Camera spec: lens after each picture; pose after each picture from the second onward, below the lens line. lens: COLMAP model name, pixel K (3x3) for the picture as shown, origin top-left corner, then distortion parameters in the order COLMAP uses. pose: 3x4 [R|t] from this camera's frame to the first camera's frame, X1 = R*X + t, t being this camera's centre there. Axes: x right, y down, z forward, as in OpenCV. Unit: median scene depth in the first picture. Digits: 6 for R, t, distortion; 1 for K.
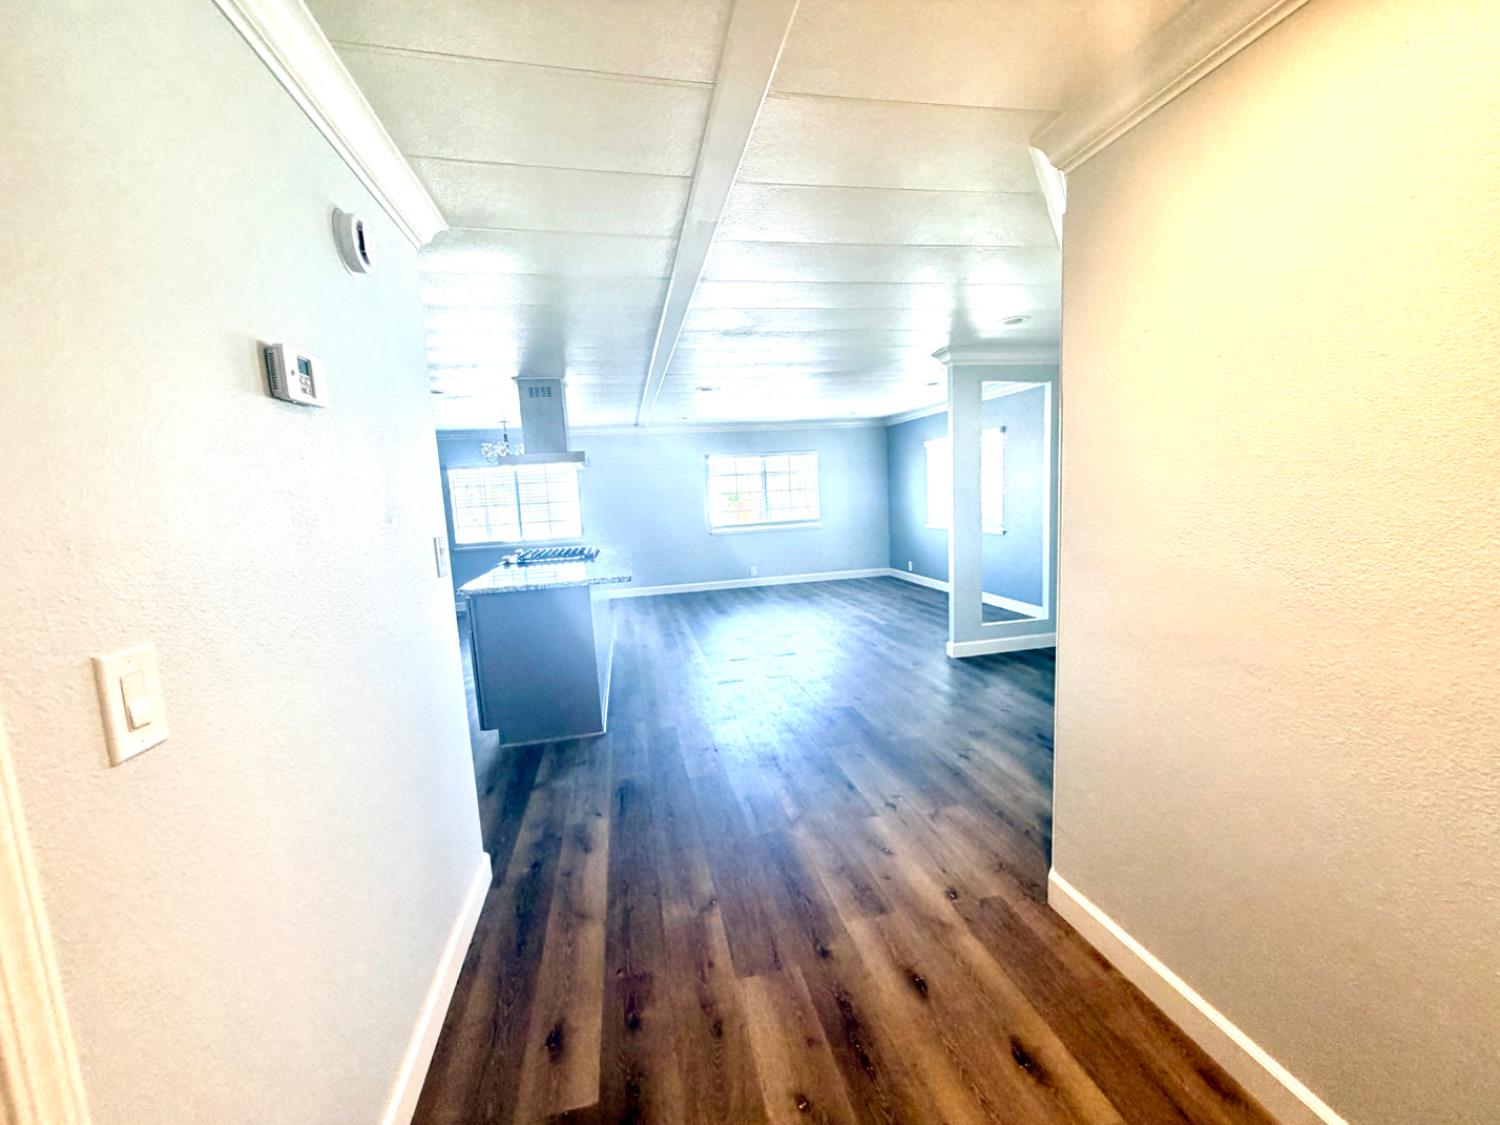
lens RADIAL K [[598.8, 0, 746.8], [0, 598.8, 556.1], [0, 0, 1]] dist [-0.002085, 0.000552]
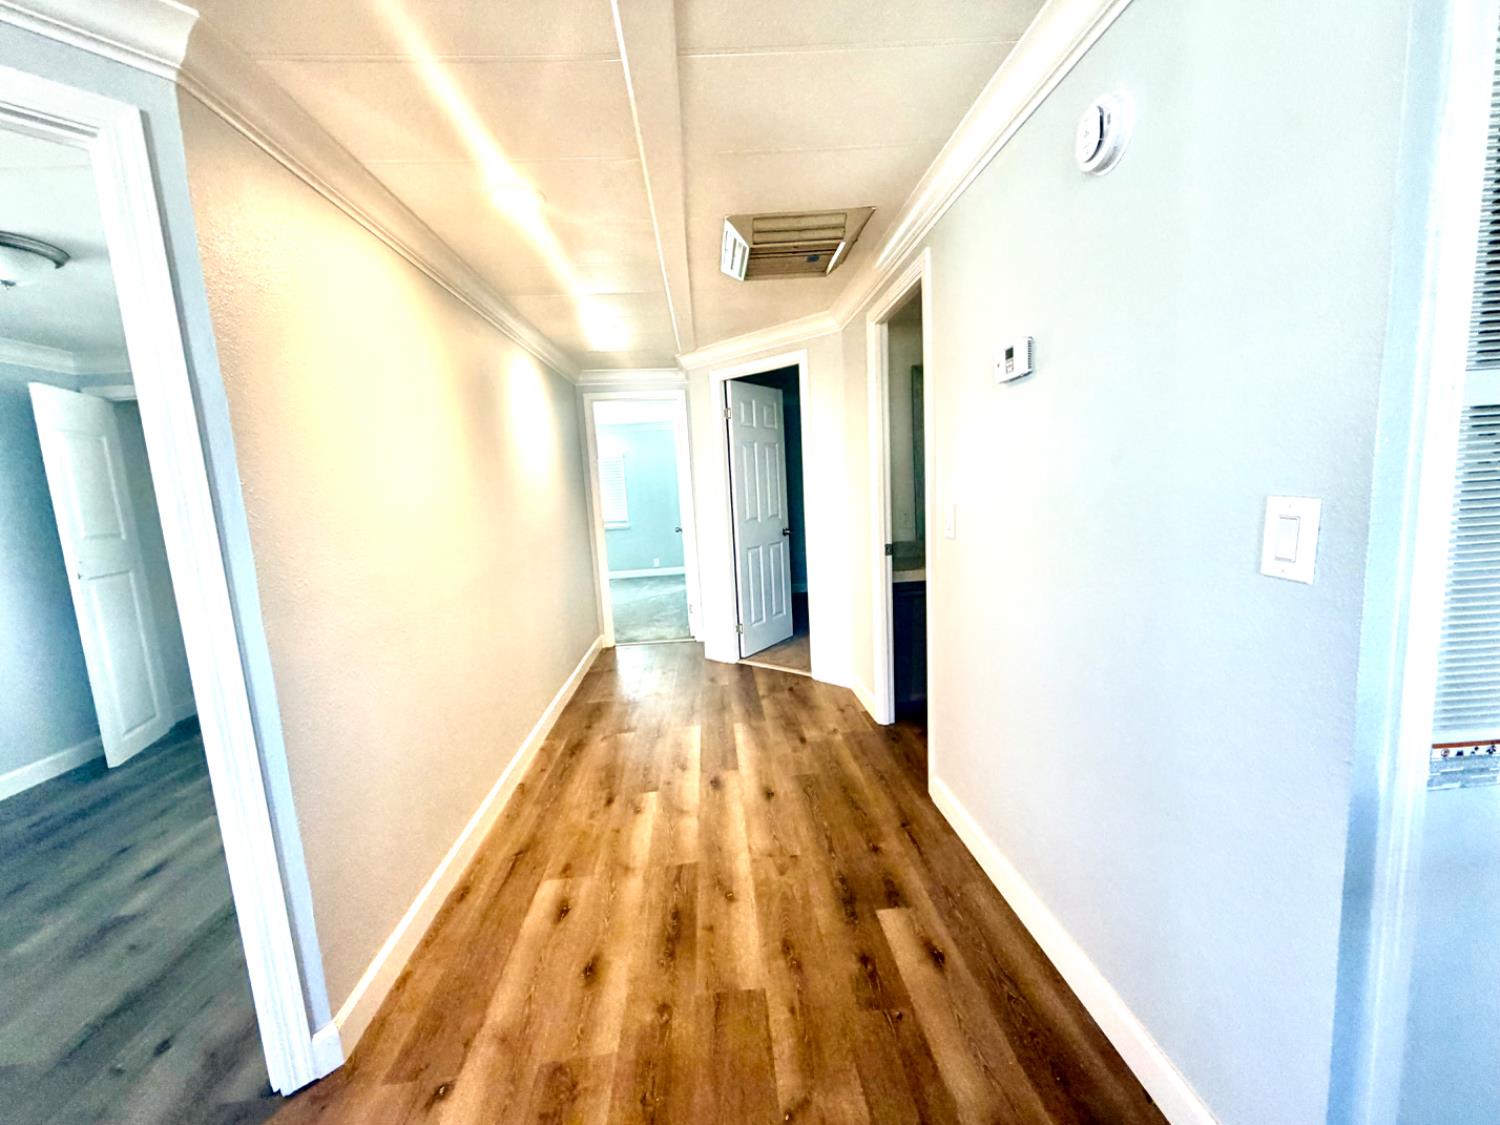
lens RADIAL K [[598.8, 0, 748.4], [0, 598.8, 565.5], [0, 0, 1]] dist [-0.002085, 0.000552]
pose [[-0.984801, 0.092499, 0.147008, -0.169185], [0.125802, 0.963444, 0.236538, -0.142323], [-0.119755, 0.251437, -0.960437, 1.539726]]
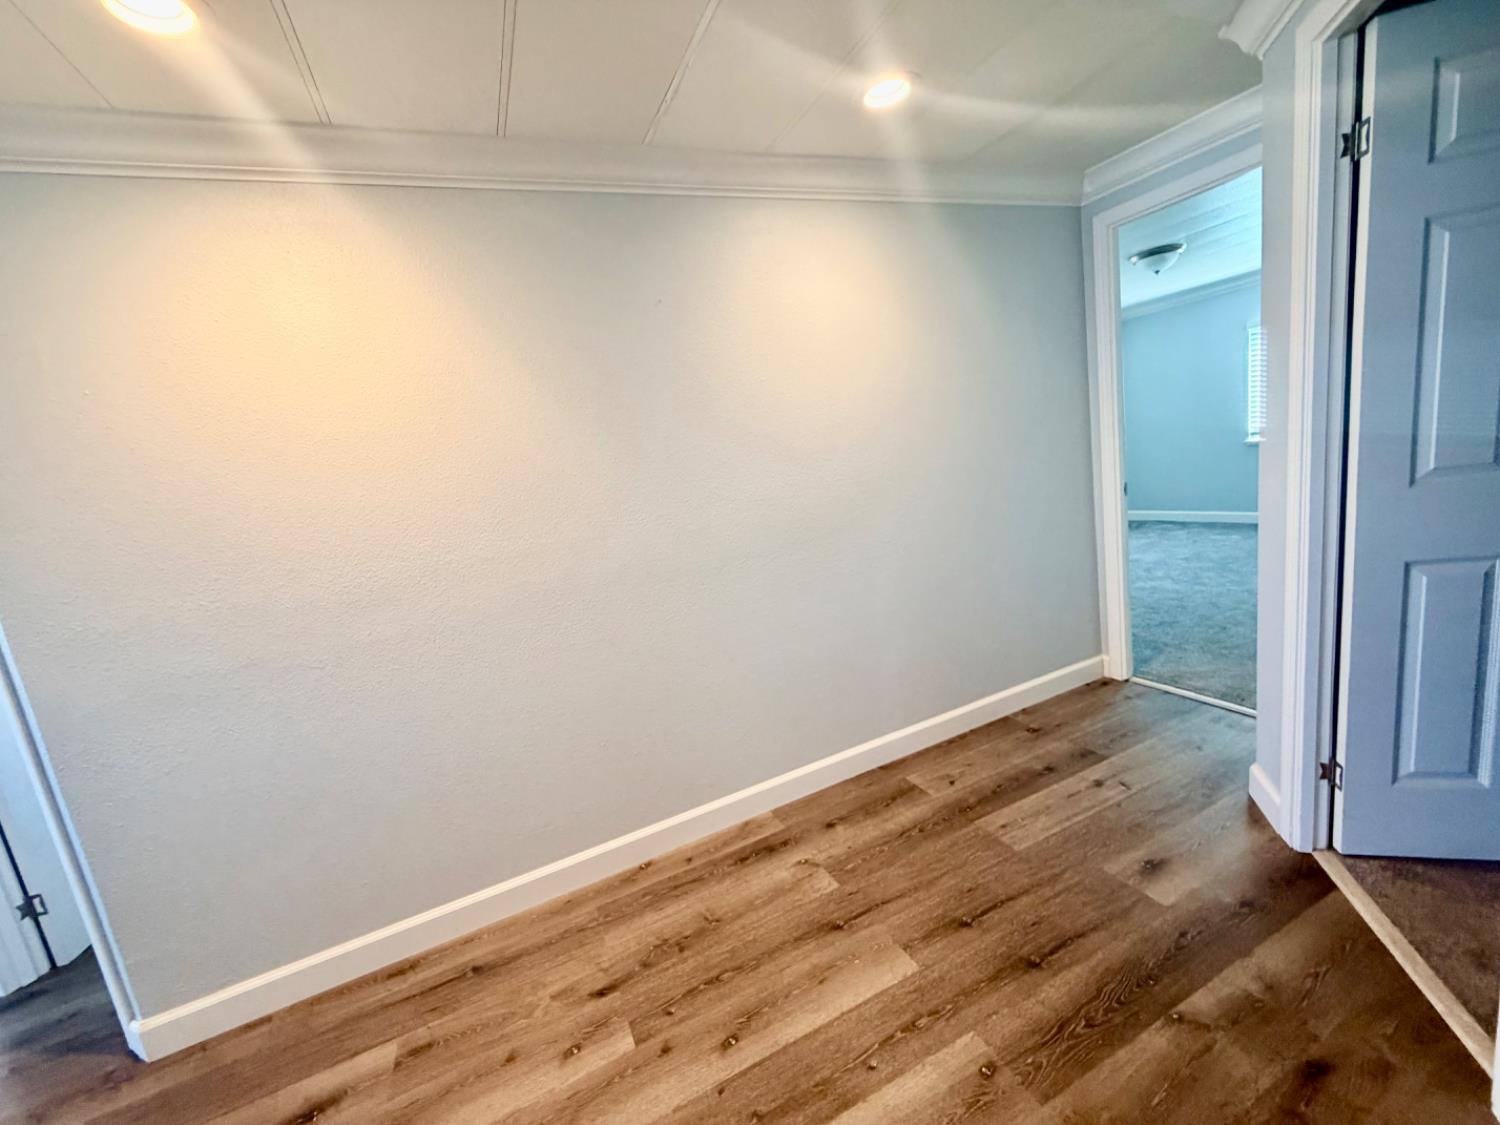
lens RADIAL K [[598.8, 0, 745.7], [0, 598.8, 564.6], [0, 0, 1]] dist [-0.002085, 0.000552]
pose [[-0.202696, -0.089981, 0.975099, -0.408188], [0.260902, 0.954813, 0.142344, 0.025282], [-0.943846, 0.283257, -0.170061, 0.178205]]
